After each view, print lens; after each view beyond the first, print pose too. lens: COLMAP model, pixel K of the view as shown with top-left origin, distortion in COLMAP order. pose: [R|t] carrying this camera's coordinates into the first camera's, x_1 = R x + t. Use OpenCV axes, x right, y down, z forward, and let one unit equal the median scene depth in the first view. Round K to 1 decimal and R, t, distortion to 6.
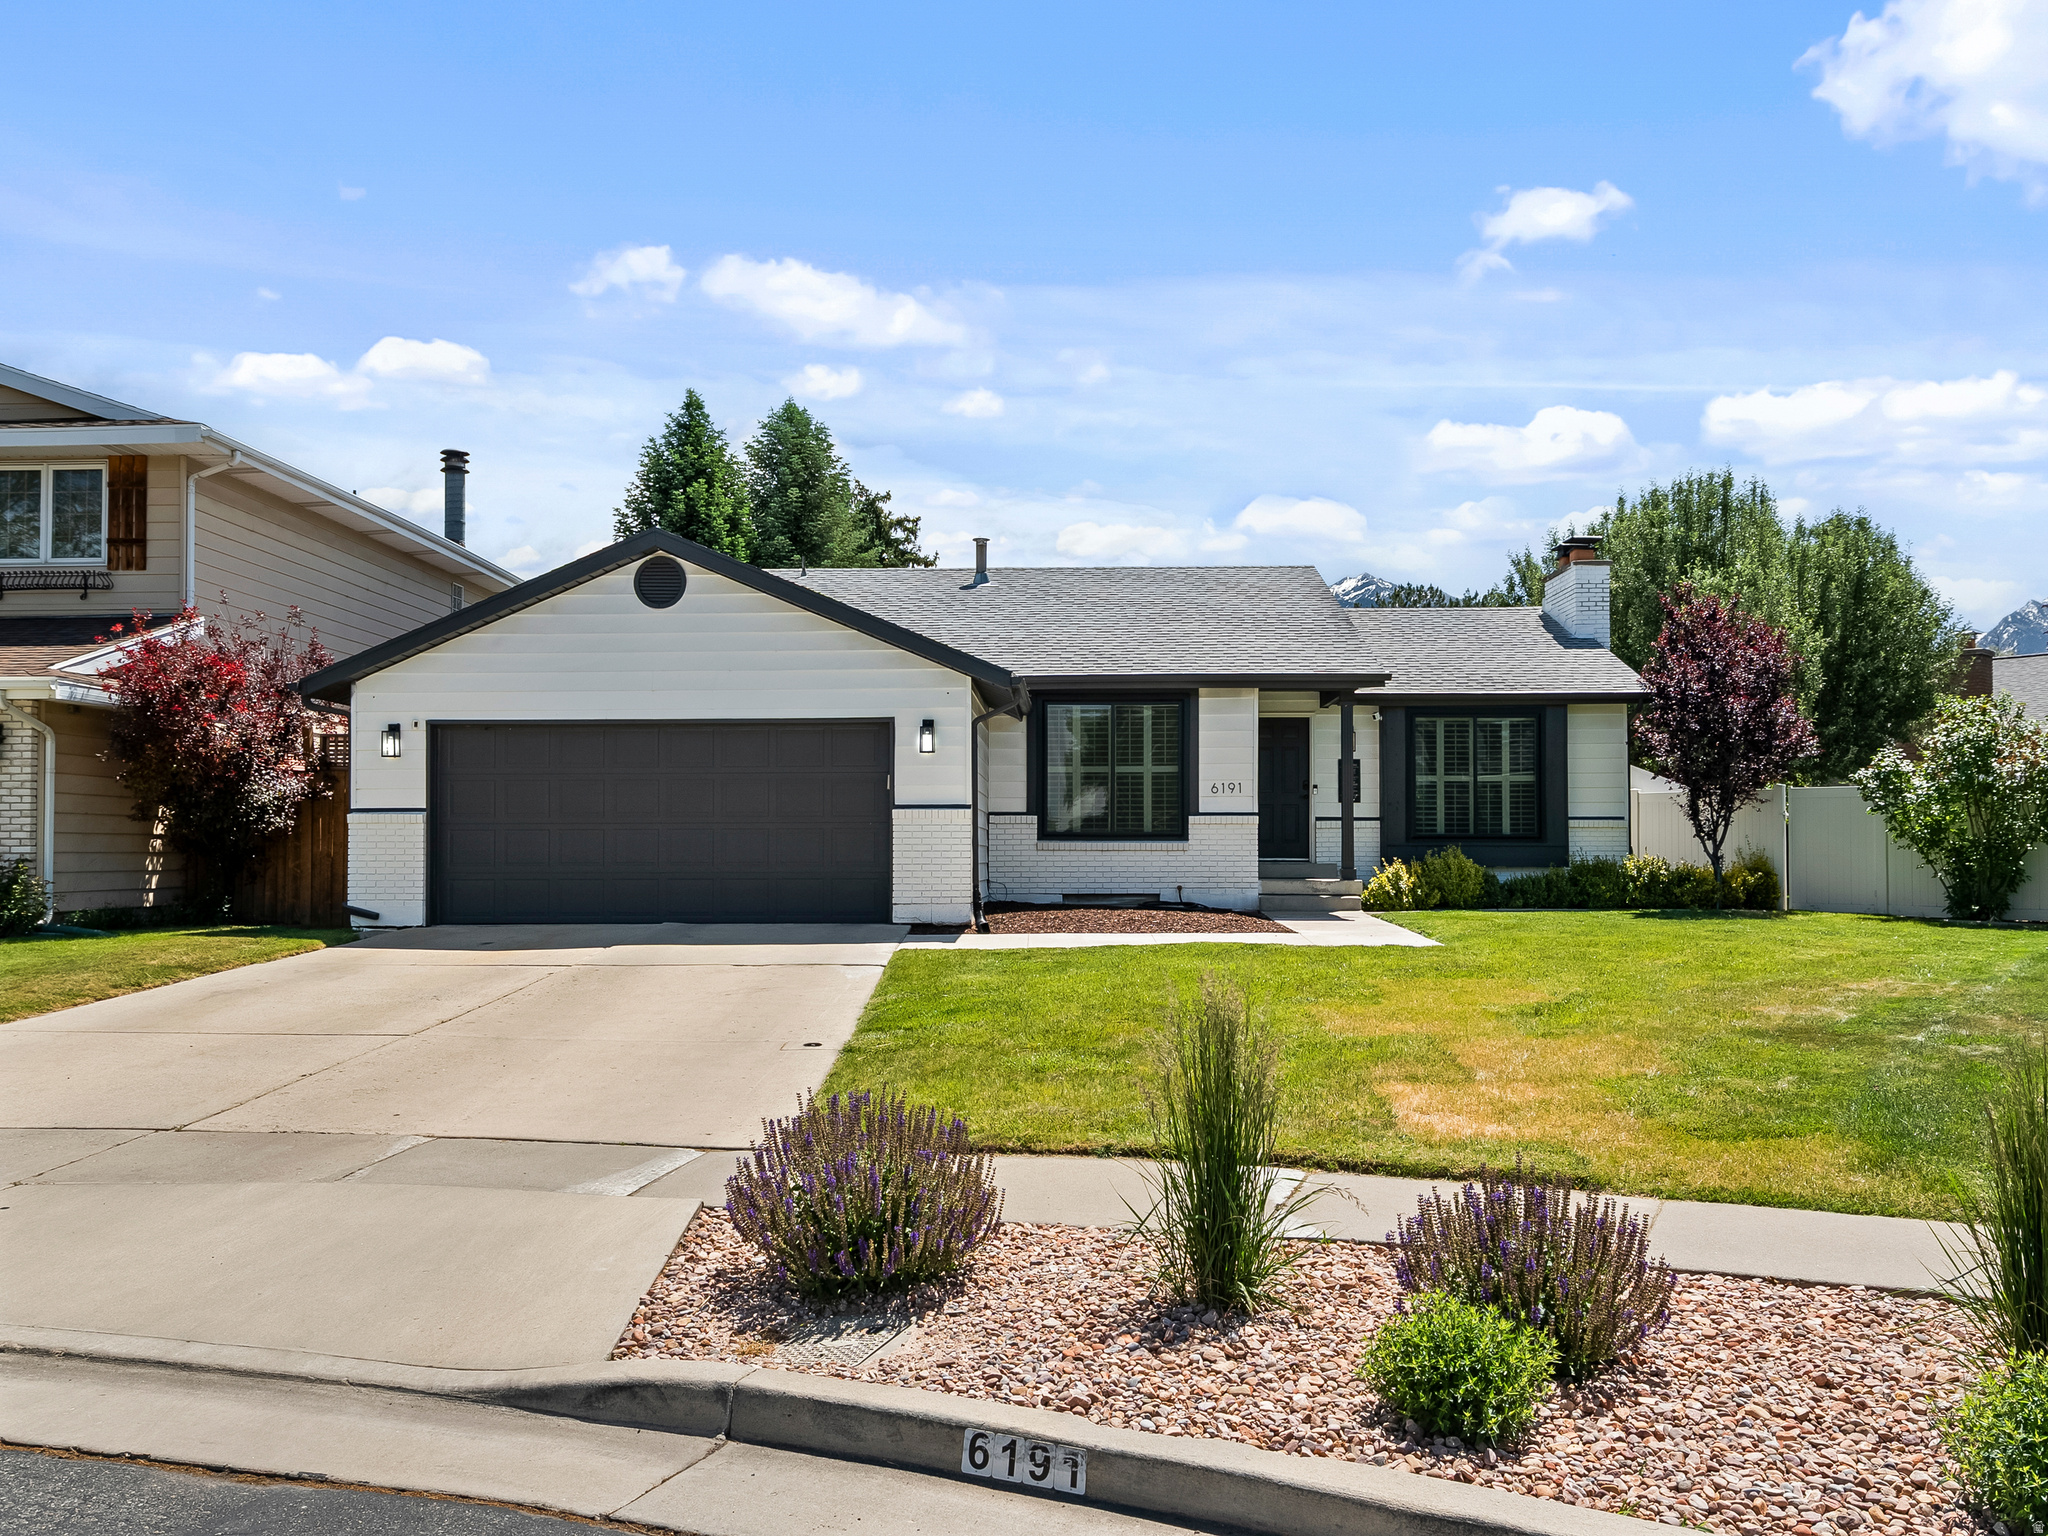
lens RADIAL K [[1432.8, 0, 1024.0], [0, 1432.8, 768.0], [0, 0, 1]] dist [-0.002106, 0.000358]
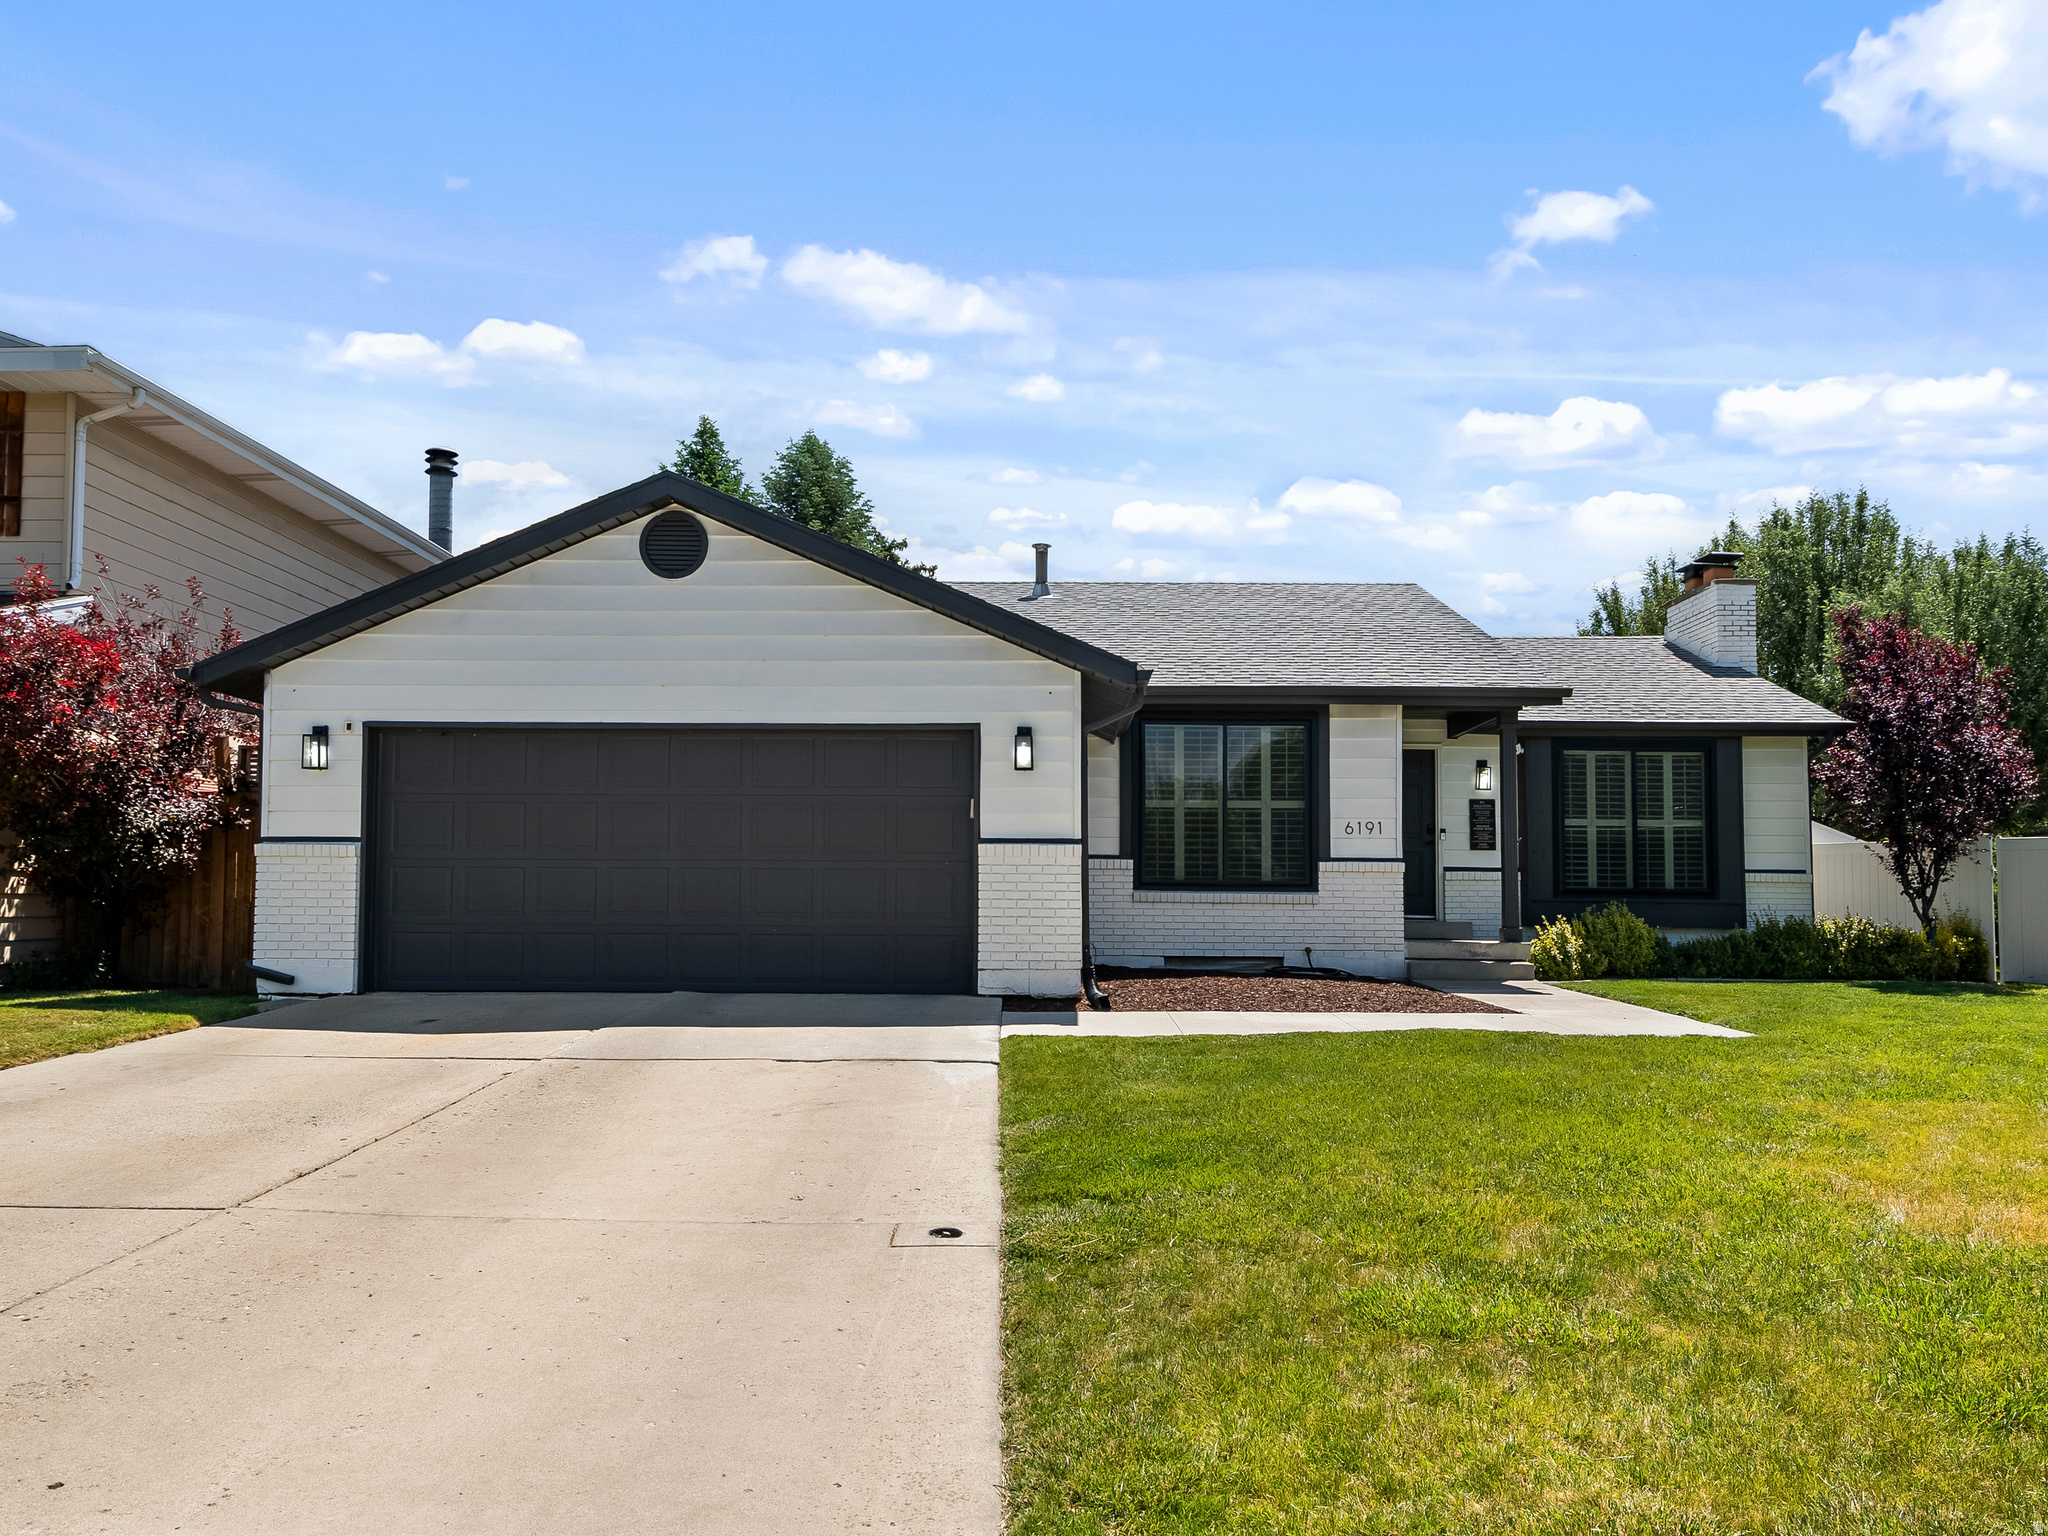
lens RADIAL K [[1388.0, 0, 1020.8], [0, 1388.0, 821.4], [0, 0, 1]] dist [0.004431, 0.000010]
pose [[0.999964, 0.008497, 0.000348, -0.058045], [-0.008495, 0.999949, -0.005520, 0.017293], [-0.000395, 0.005516, 0.999985, 0.222338]]
